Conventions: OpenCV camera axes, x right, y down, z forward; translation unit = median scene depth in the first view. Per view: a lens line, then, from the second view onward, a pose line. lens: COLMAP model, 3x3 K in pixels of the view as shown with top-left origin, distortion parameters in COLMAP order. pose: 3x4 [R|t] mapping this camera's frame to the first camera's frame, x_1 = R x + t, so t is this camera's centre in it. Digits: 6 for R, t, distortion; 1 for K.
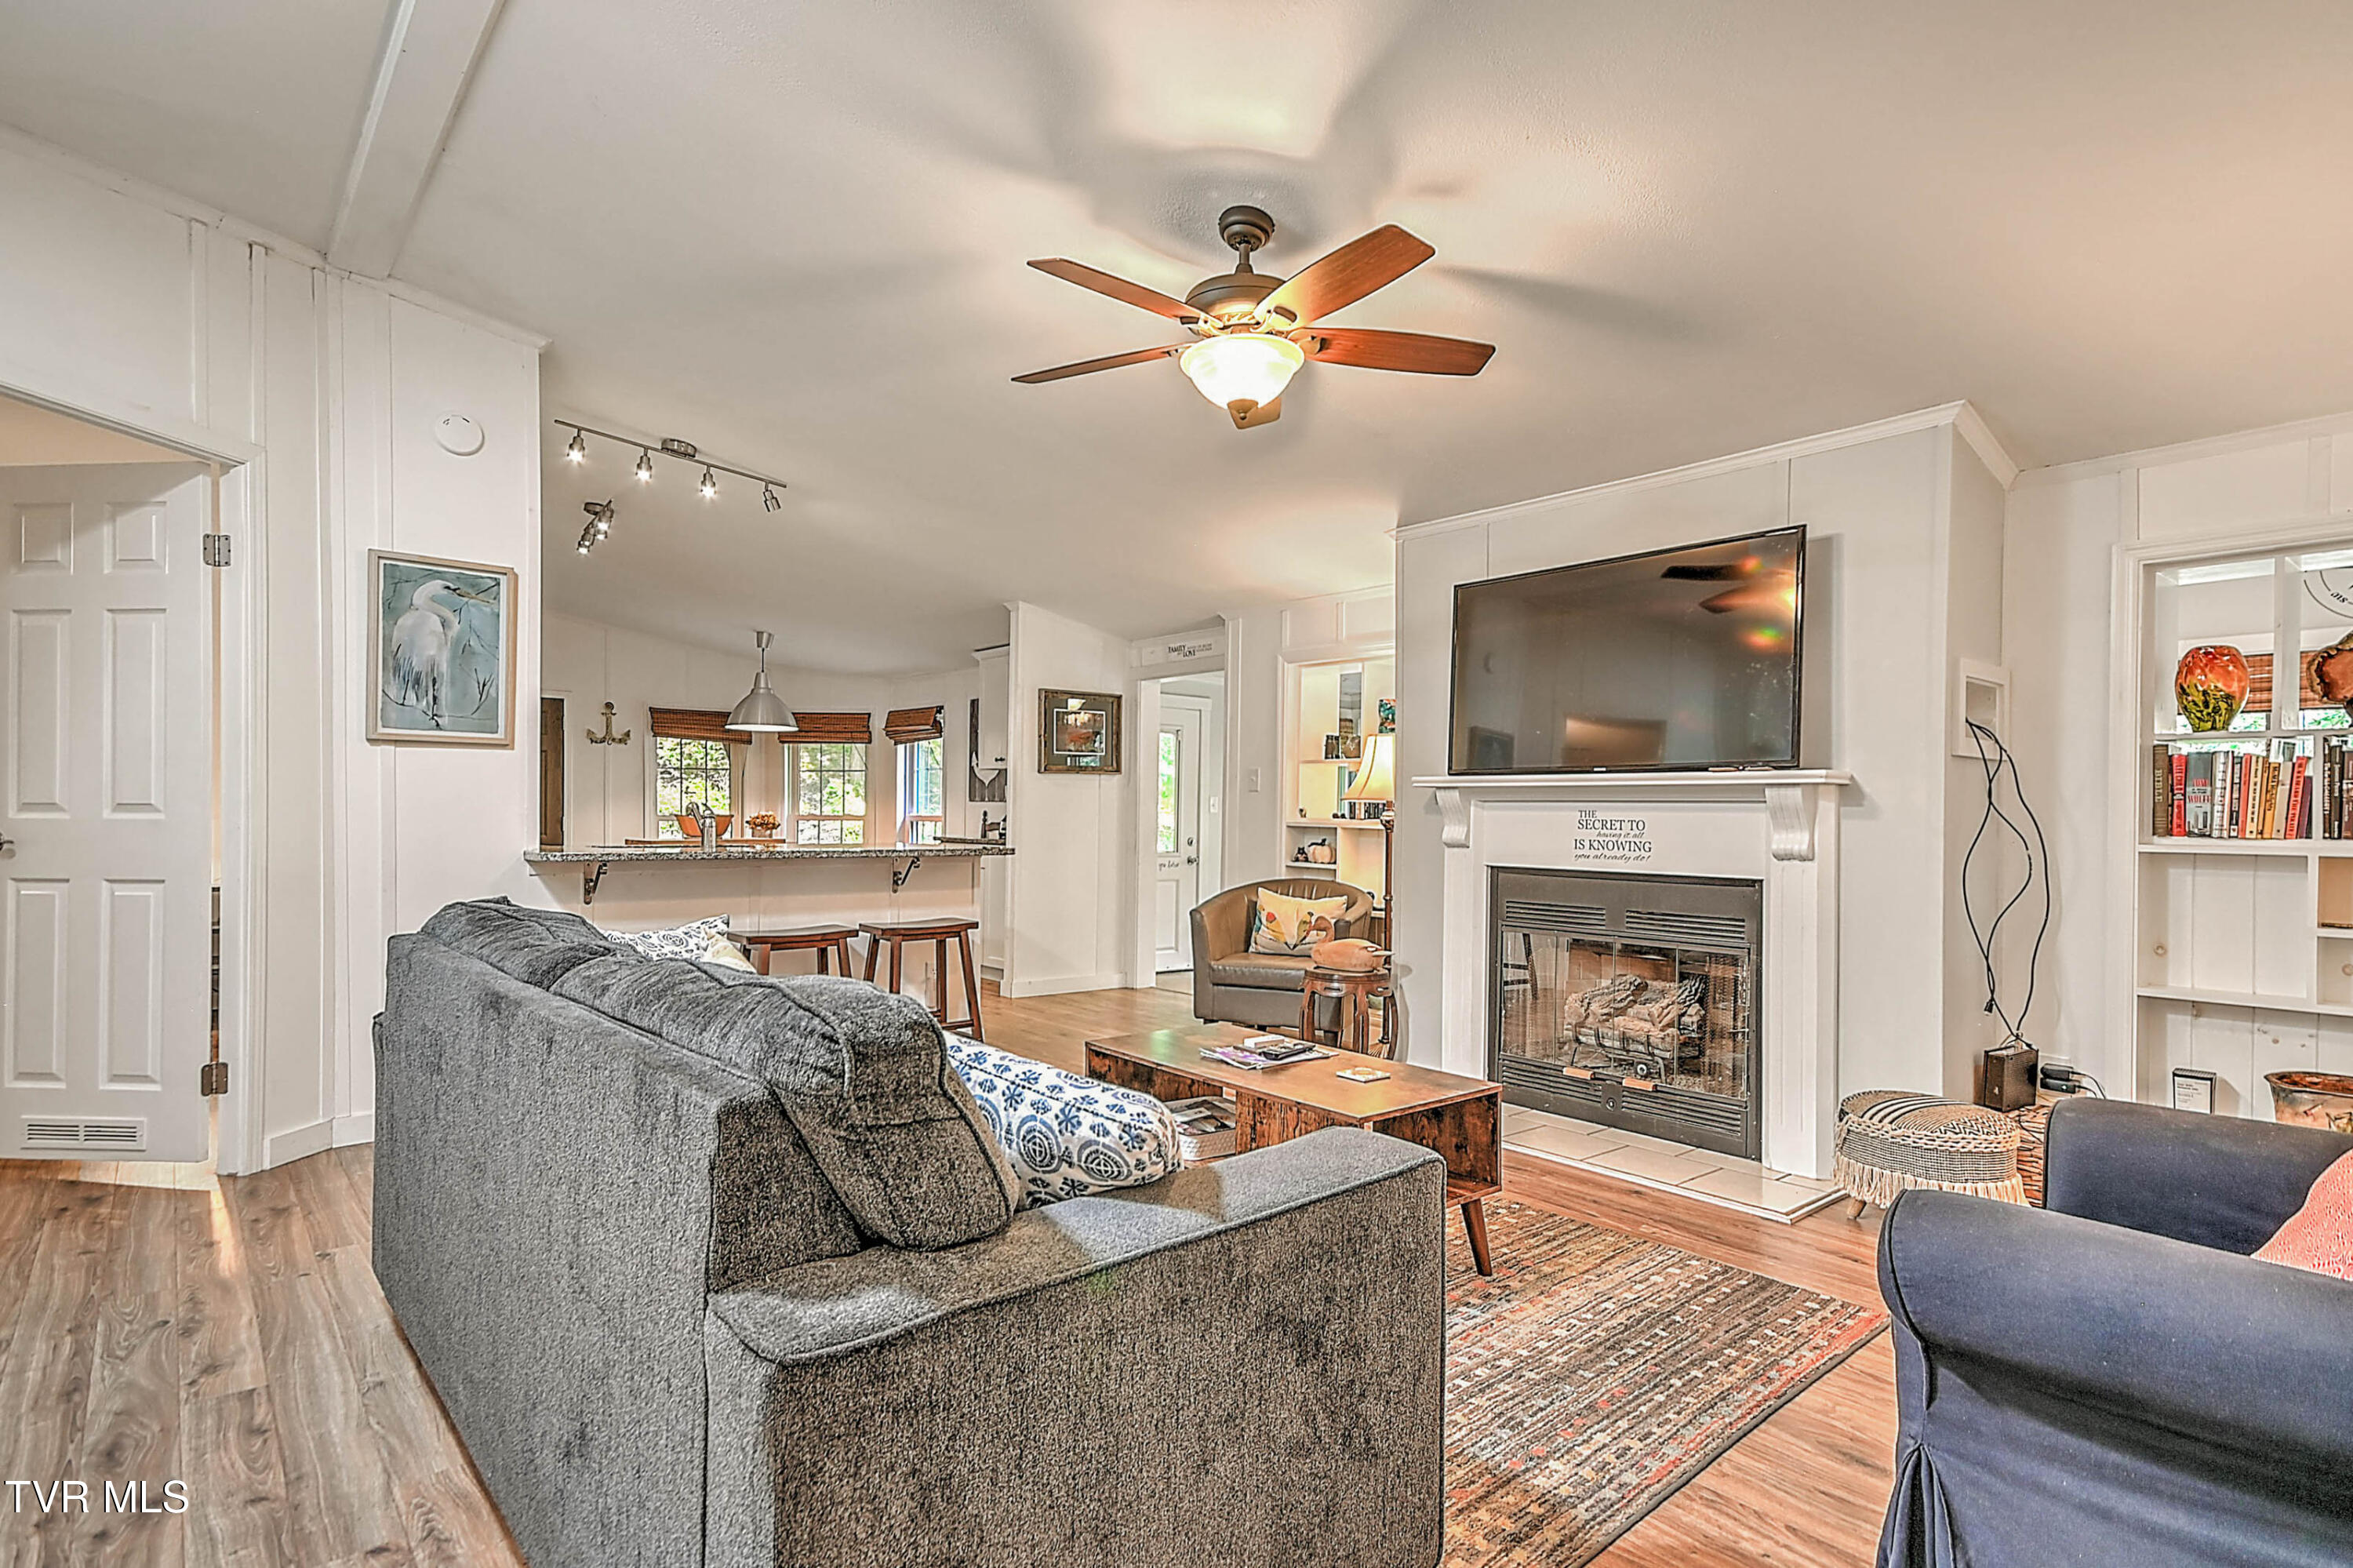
lens RADIAL K [[1171.7, 0, 1184.5], [0, 1171.7, 806.6], [0, 0, 1]] dist [0.031878, 0.001852]
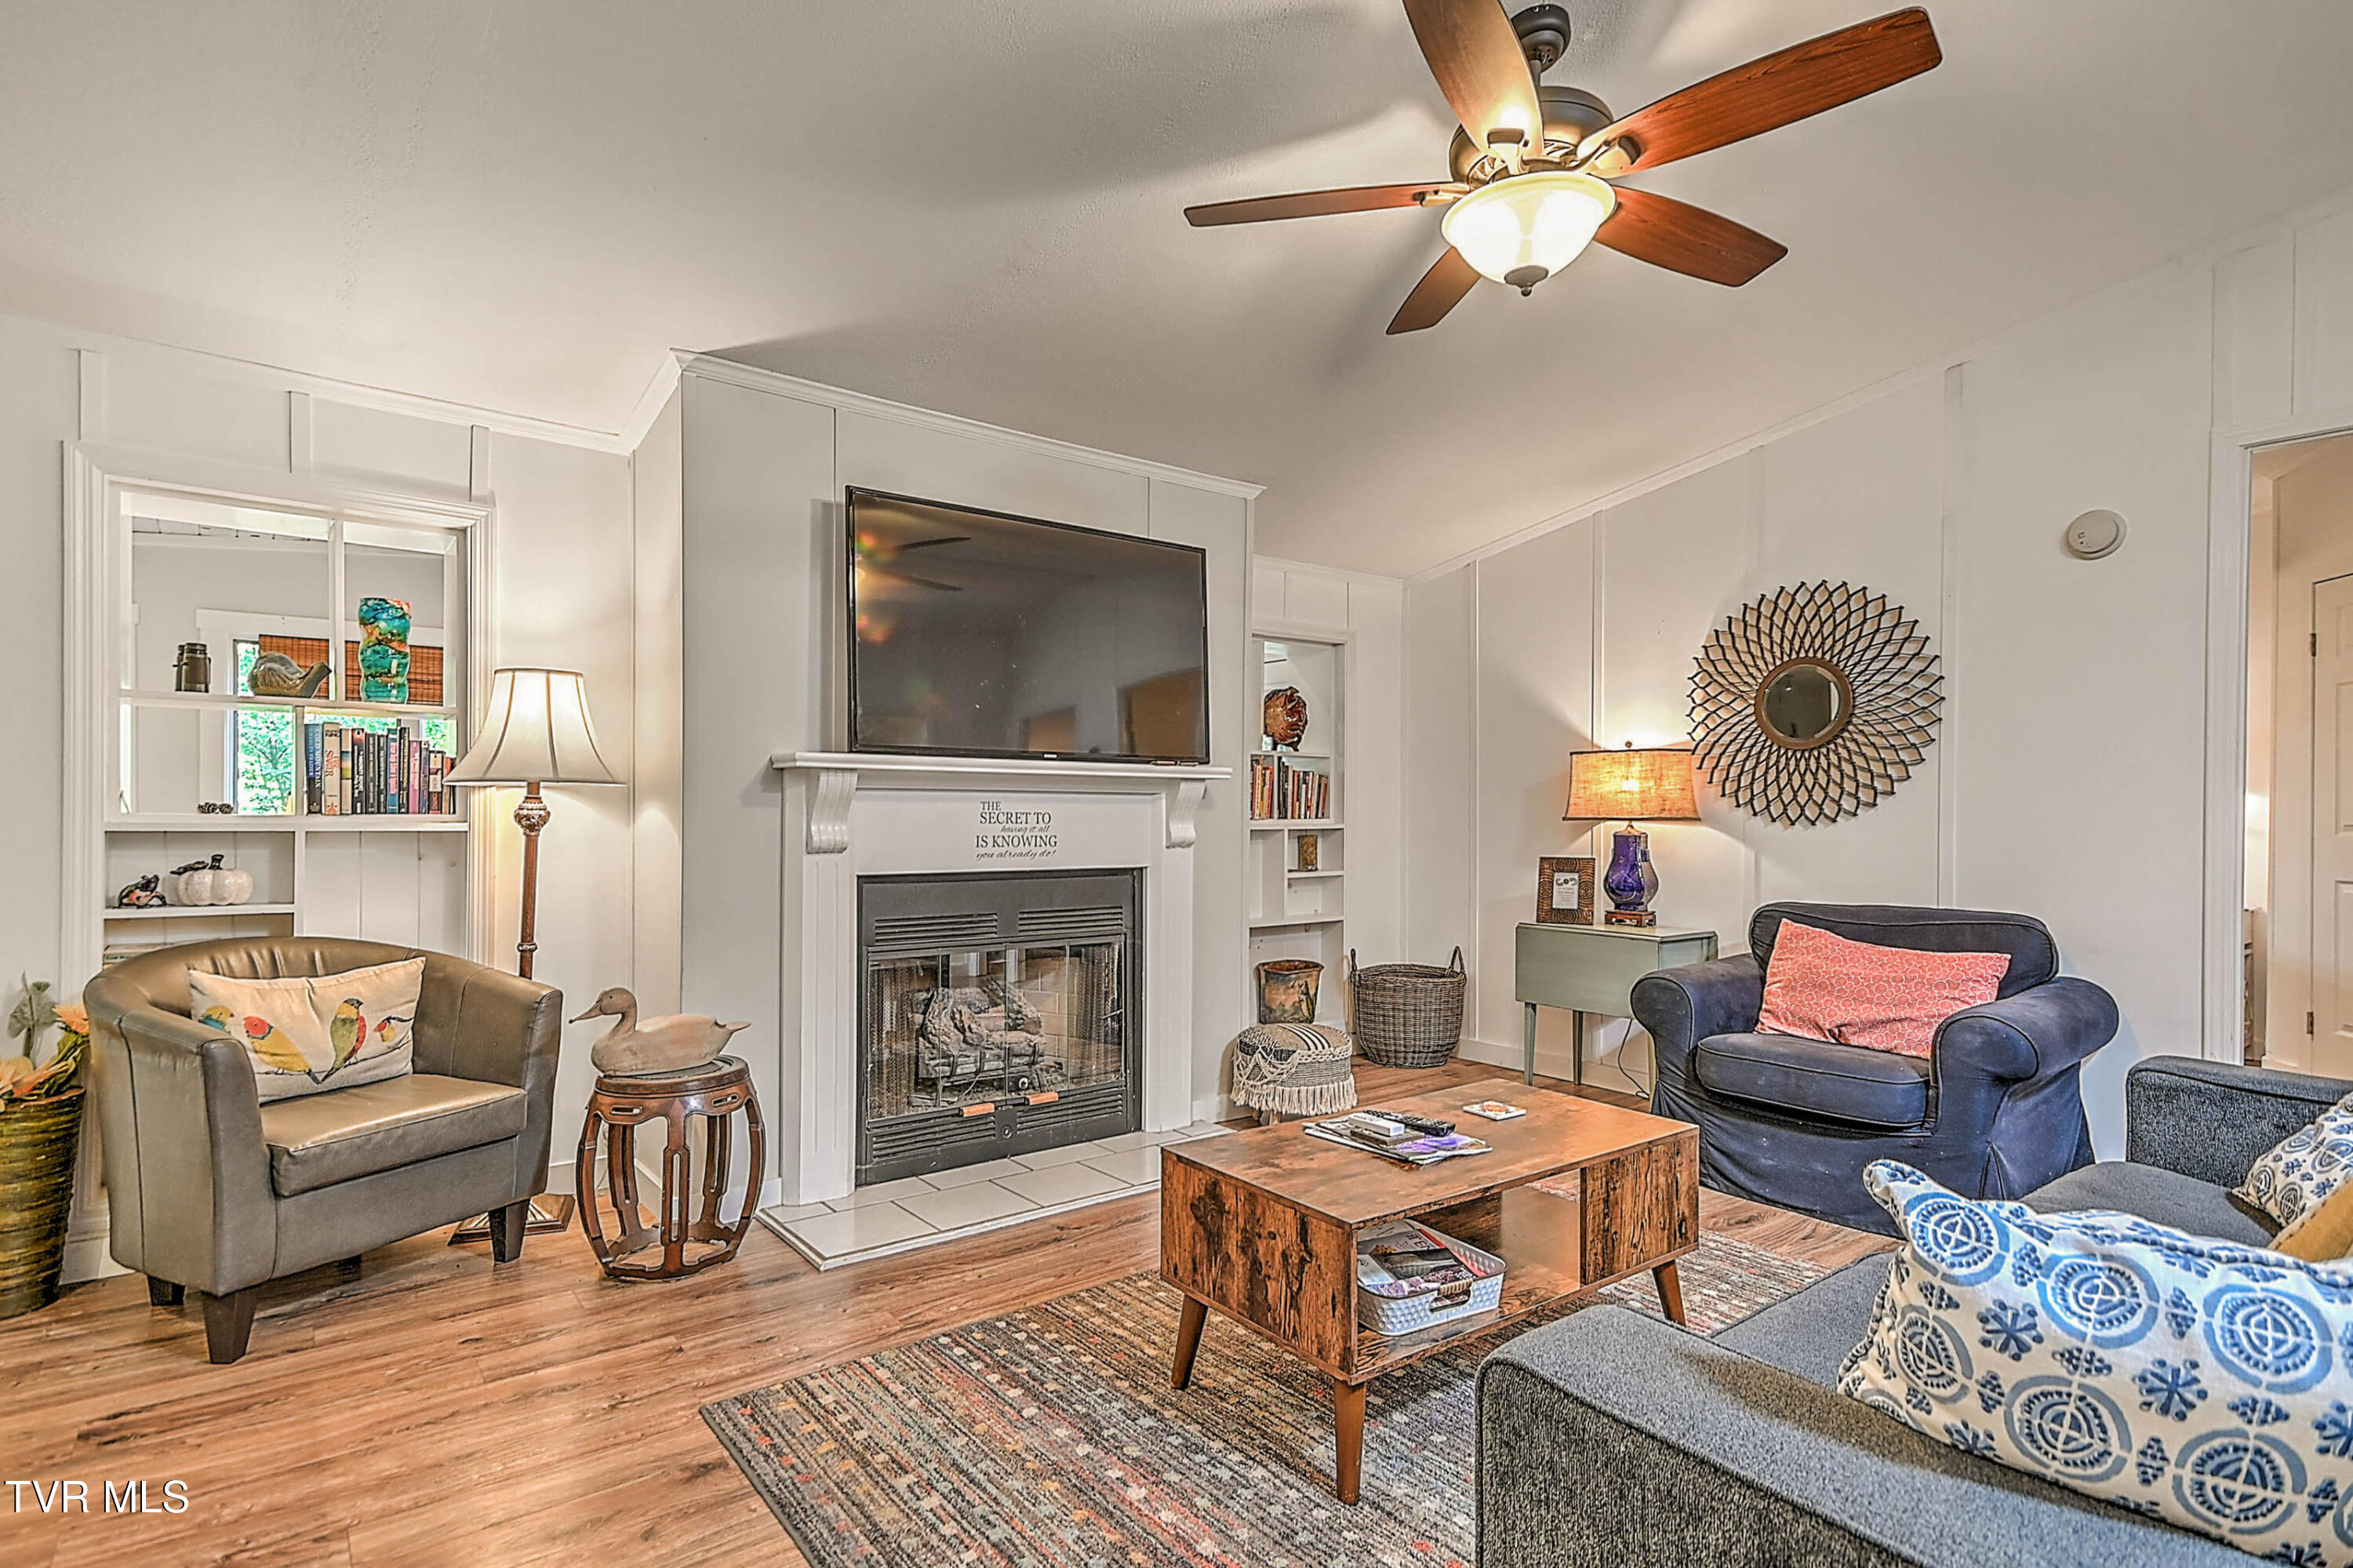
lens RADIAL K [[1171.7, 0, 1163.2], [0, 1171.7, 800.7], [0, 0, 1]] dist [0.031878, 0.001852]
pose [[0.065090, -0.006495, 0.997858, -0.594779], [-0.011990, 0.999902, 0.007290, -0.006155], [-0.997807, -0.012439, 0.065006, 0.956554]]
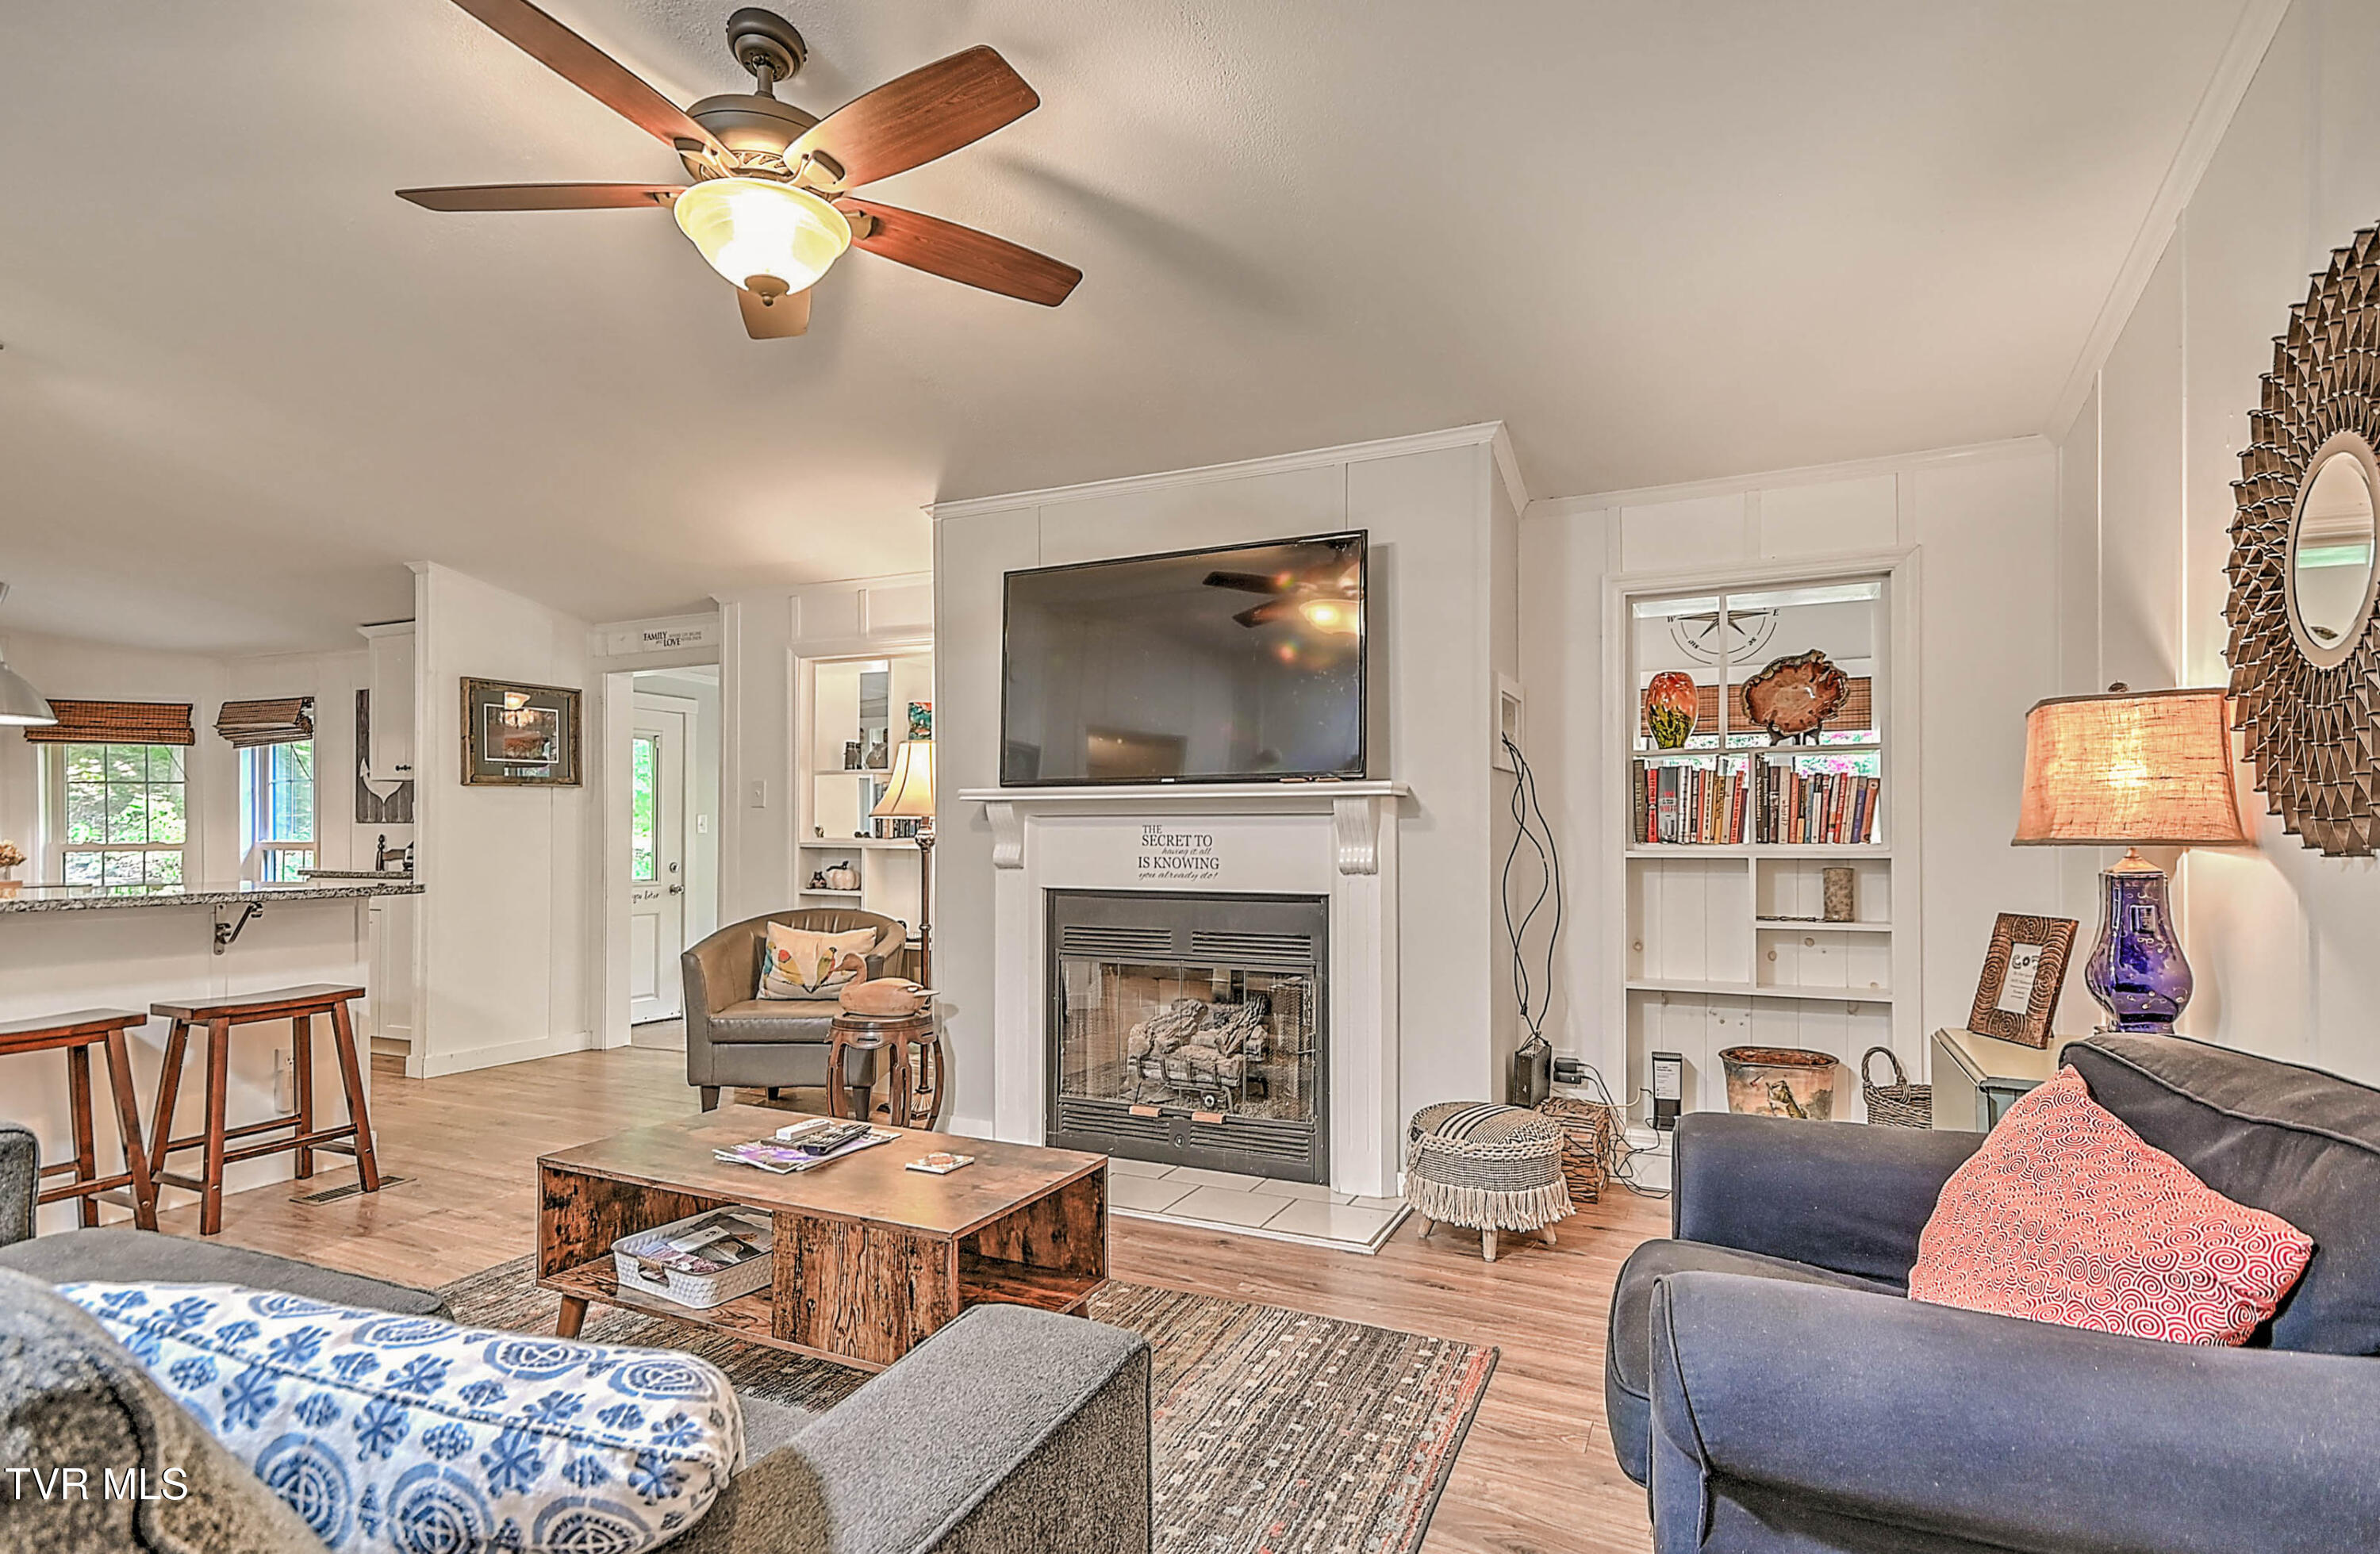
lens RADIAL K [[1182.7, 0, 1166.5], [0, 1182.7, 826.3], [0, 0, 1]] dist [0.024442, 0.001686]
pose [[0.918115, -0.011040, 0.396160, -0.016978], [0.010220, 0.999939, 0.004181, 0.000361], [-0.396182, 0.000210, 0.918172, 0.167931]]
